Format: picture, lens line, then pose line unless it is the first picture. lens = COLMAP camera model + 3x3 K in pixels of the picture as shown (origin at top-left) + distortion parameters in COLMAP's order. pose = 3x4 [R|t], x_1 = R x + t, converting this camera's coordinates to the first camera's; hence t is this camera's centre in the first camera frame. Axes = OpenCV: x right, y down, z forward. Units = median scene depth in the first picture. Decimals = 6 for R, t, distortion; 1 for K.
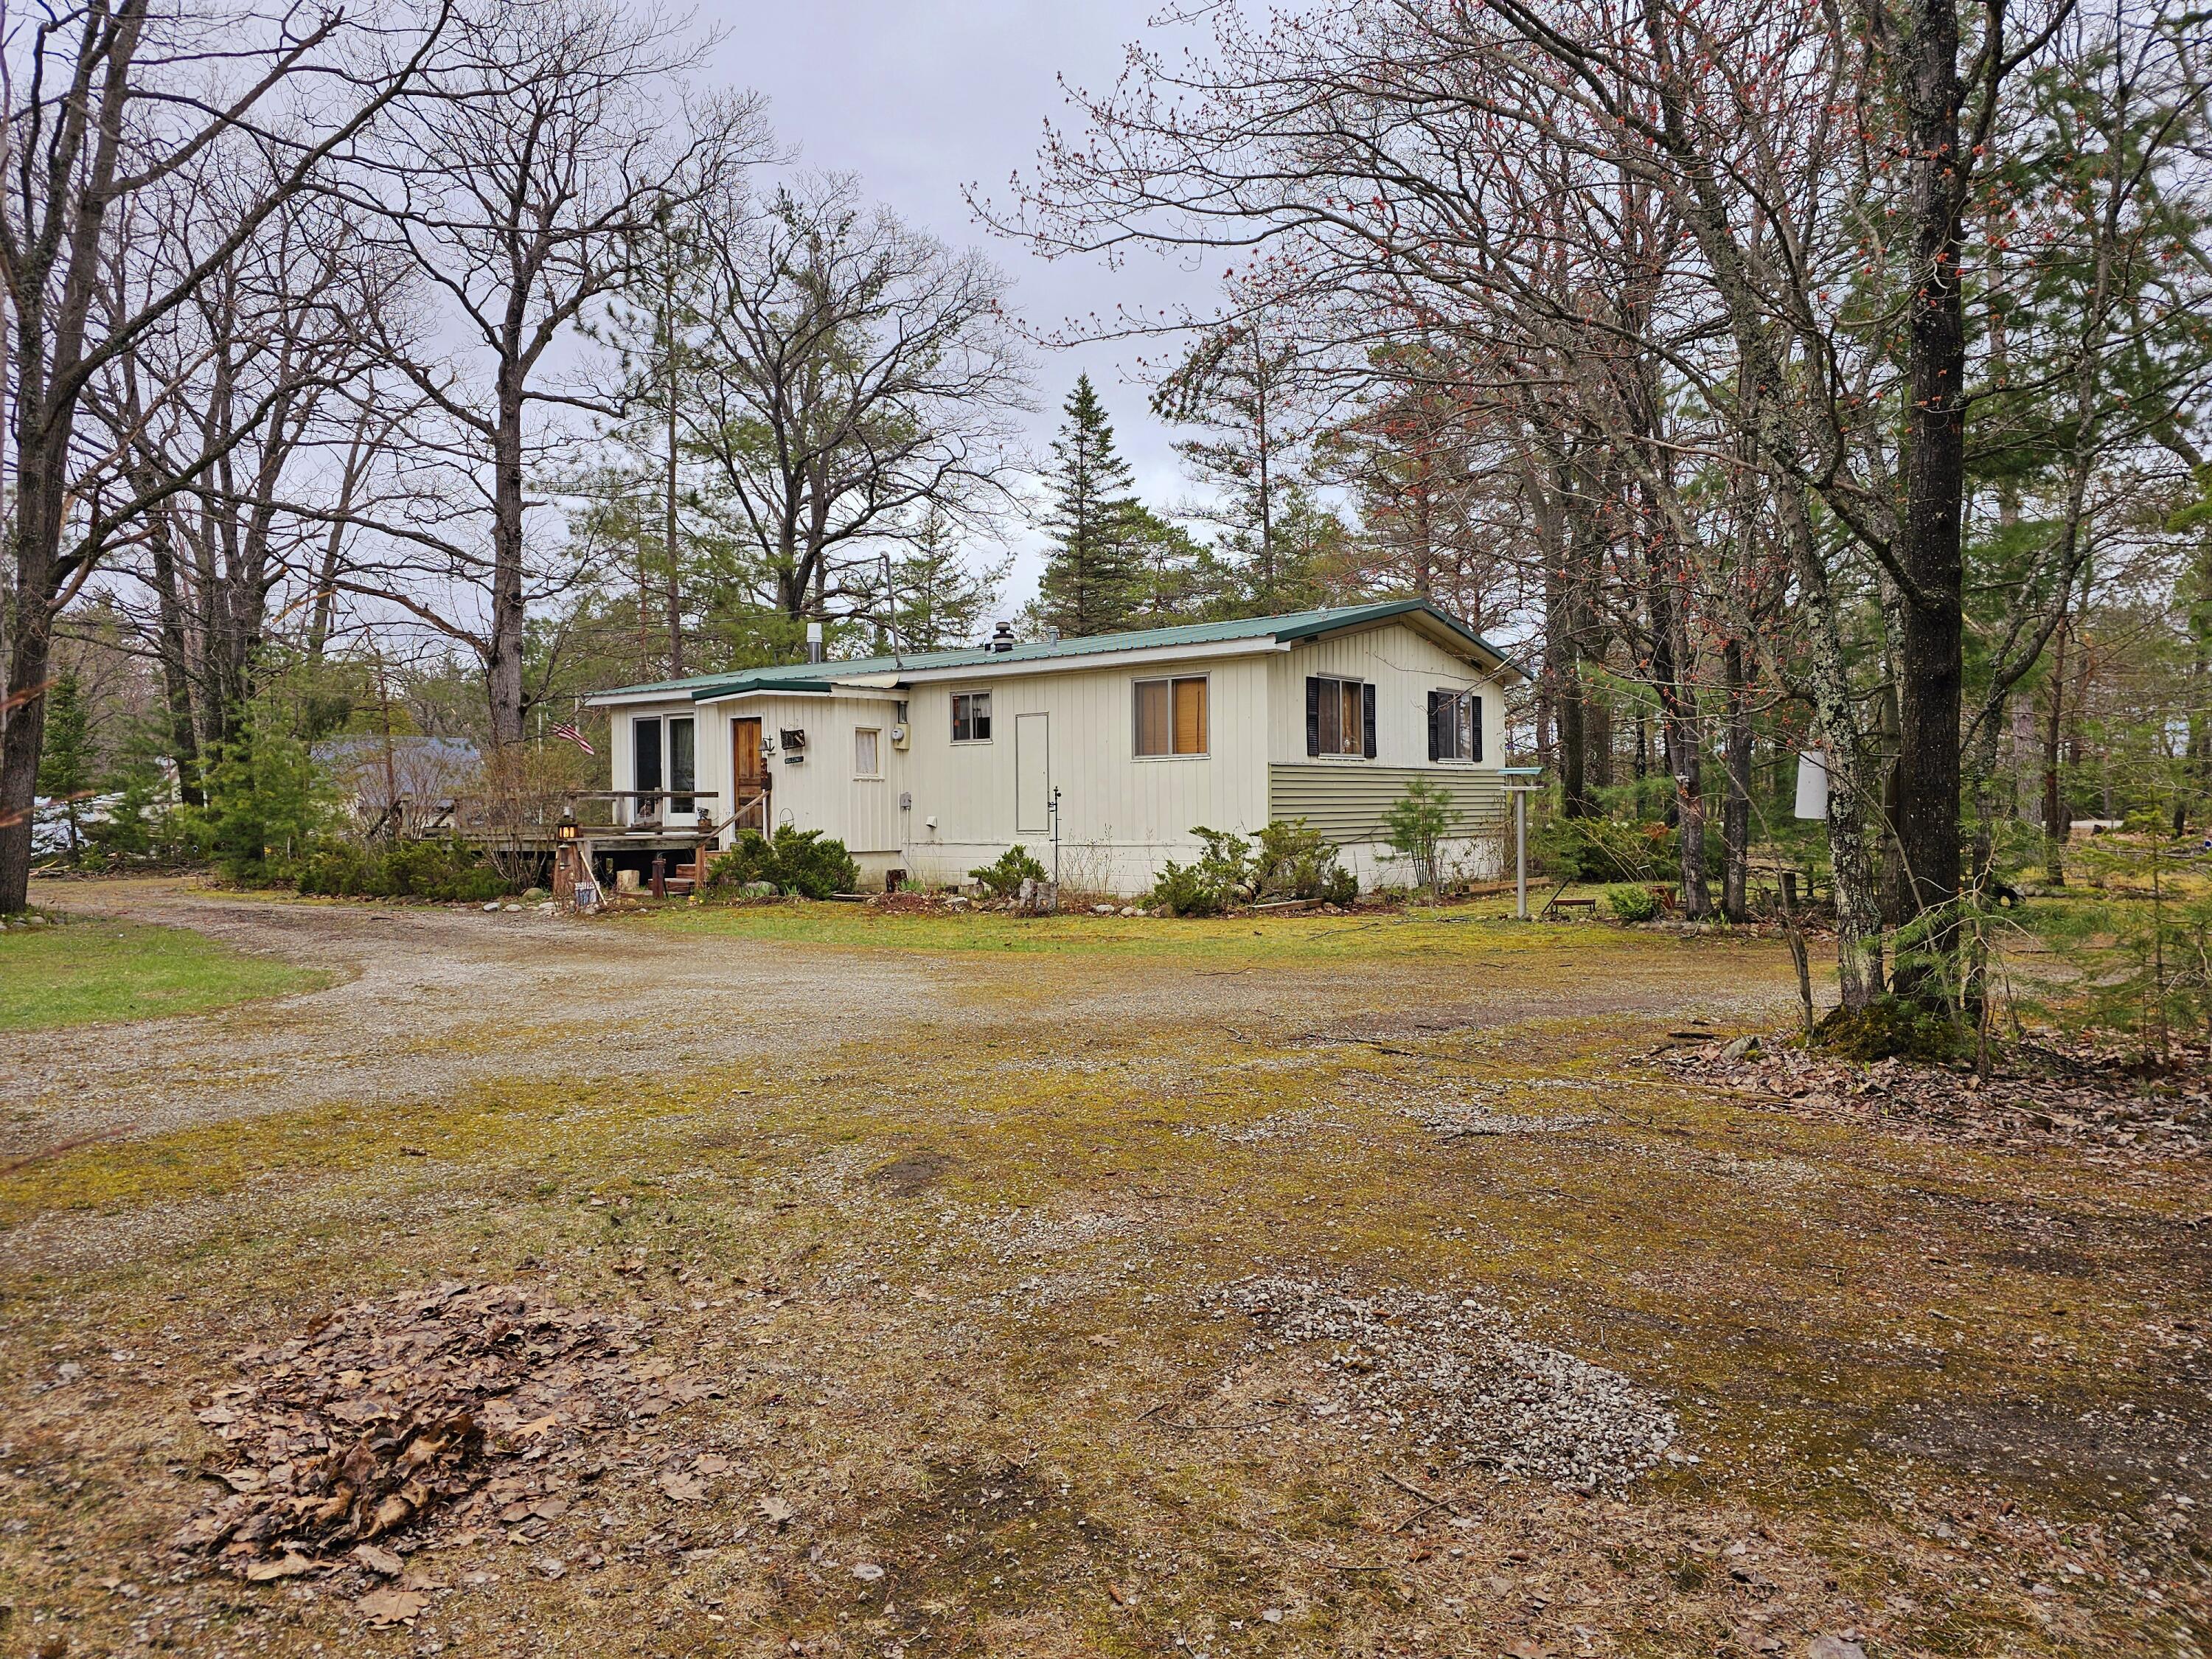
lens RADIAL K [[1498.8, 0, 1102.3], [0, 1498.8, 834.7], [0, 0, 1]] dist [0.076230, -0.064748]
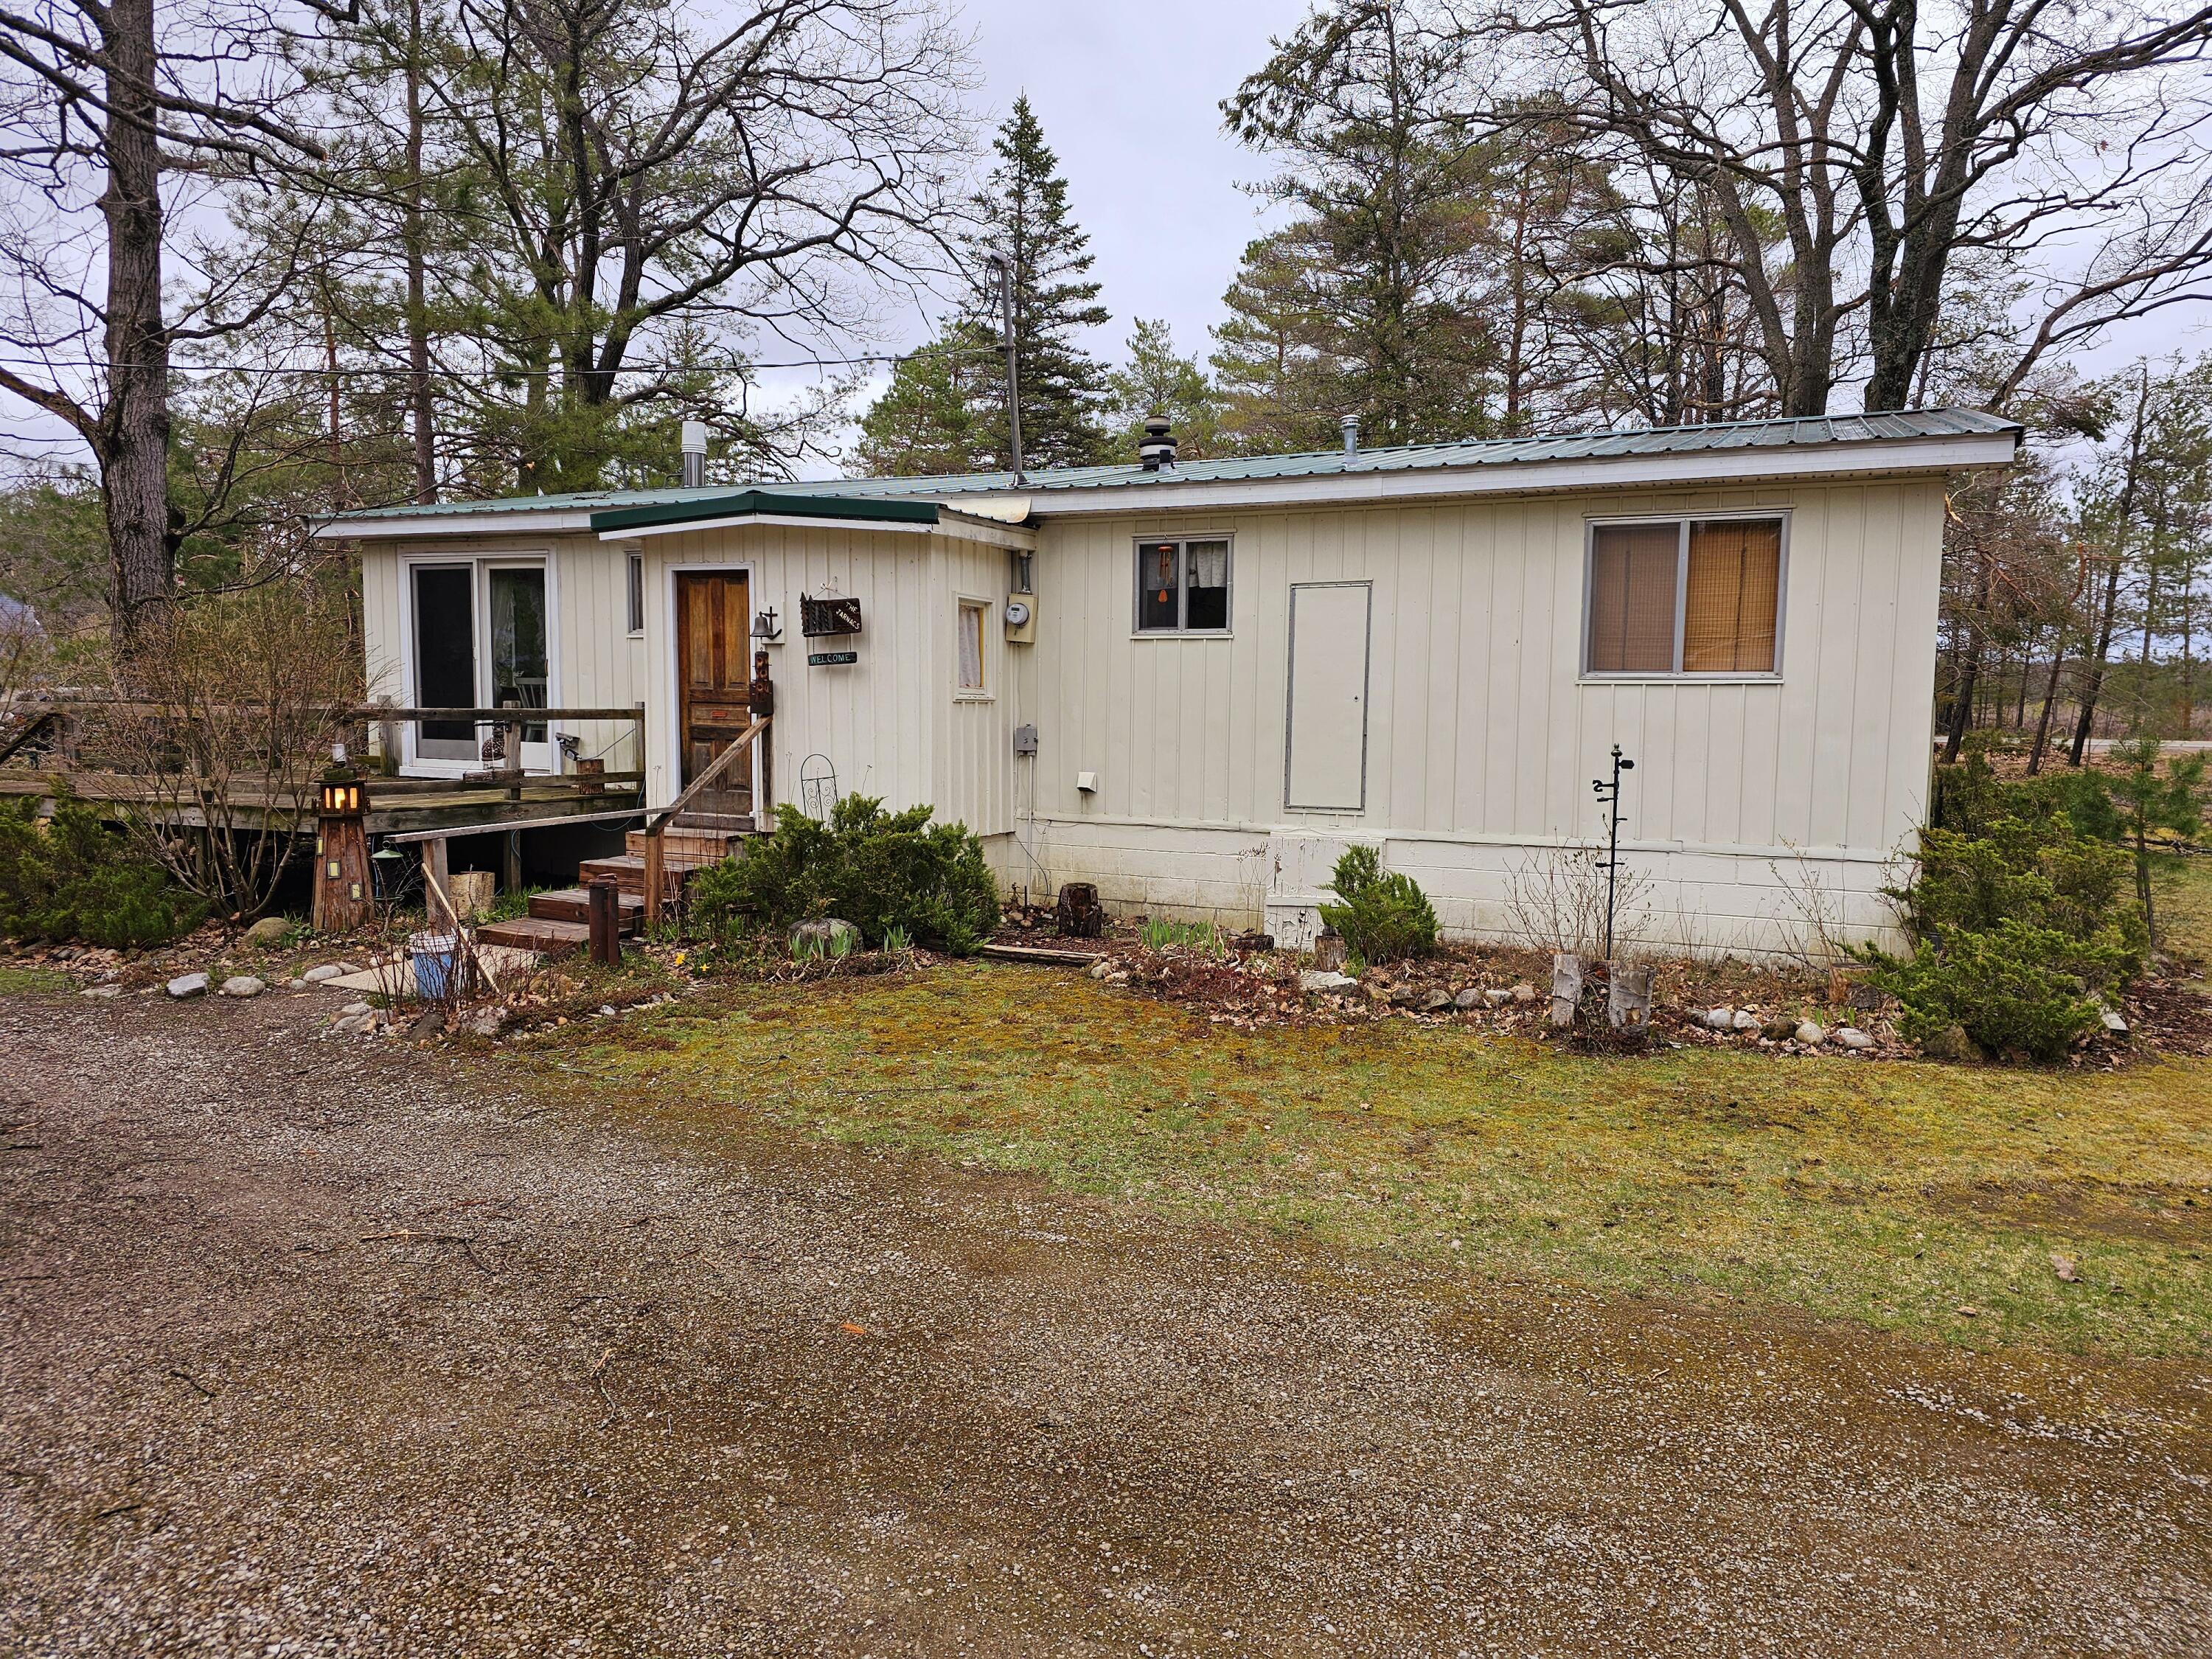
lens RADIAL K [[1498.8, 0, 1110.0], [0, 1498.8, 816.3], [0, 0, 1]] dist [0.076230, -0.064748]
pose [[0.972162, 0.001822, 0.234303, -0.229000], [-0.016916, 0.997906, 0.062429, -0.029485], [-0.233699, -0.064654, 0.970157, 0.475228]]
